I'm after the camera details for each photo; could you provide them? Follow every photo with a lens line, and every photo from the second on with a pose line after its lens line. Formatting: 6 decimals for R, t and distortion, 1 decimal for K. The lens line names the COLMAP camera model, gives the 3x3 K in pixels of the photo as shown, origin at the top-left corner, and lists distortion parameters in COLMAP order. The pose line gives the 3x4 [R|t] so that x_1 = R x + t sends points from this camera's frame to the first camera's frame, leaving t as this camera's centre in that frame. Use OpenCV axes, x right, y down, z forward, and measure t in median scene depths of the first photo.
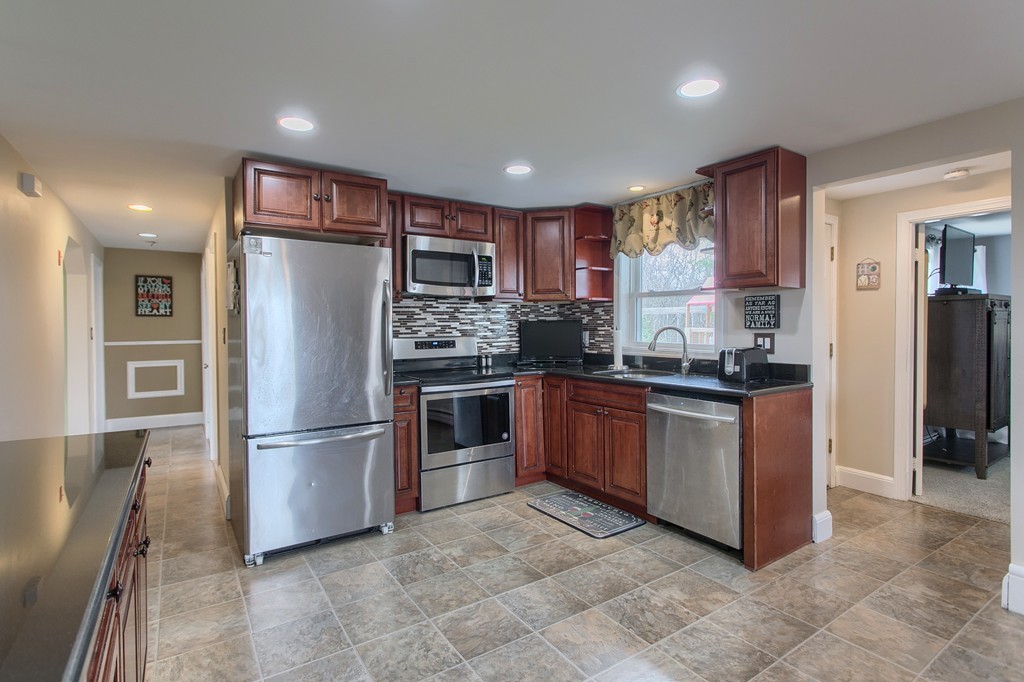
lens RADIAL K [[491.2, 0, 506.2], [0, 491.2, 333.1], [0, 0, 1]] dist [-0.000187, 0.001610]
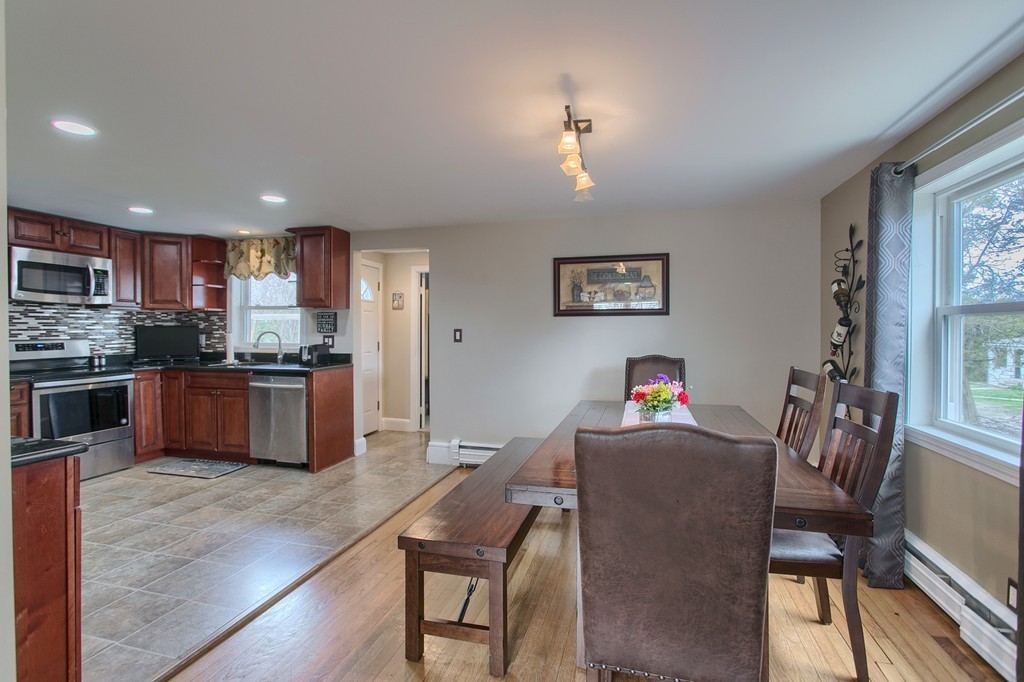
lens RADIAL K [[491.2, 0, 506.2], [0, 491.2, 333.1], [0, 0, 1]] dist [-0.000187, 0.001610]
pose [[0.759327, 0.001092, 0.650708, -0.074257], [0.005126, 0.999958, -0.007661, 0.007002], [-0.650689, 0.009153, 0.759290, -0.524448]]
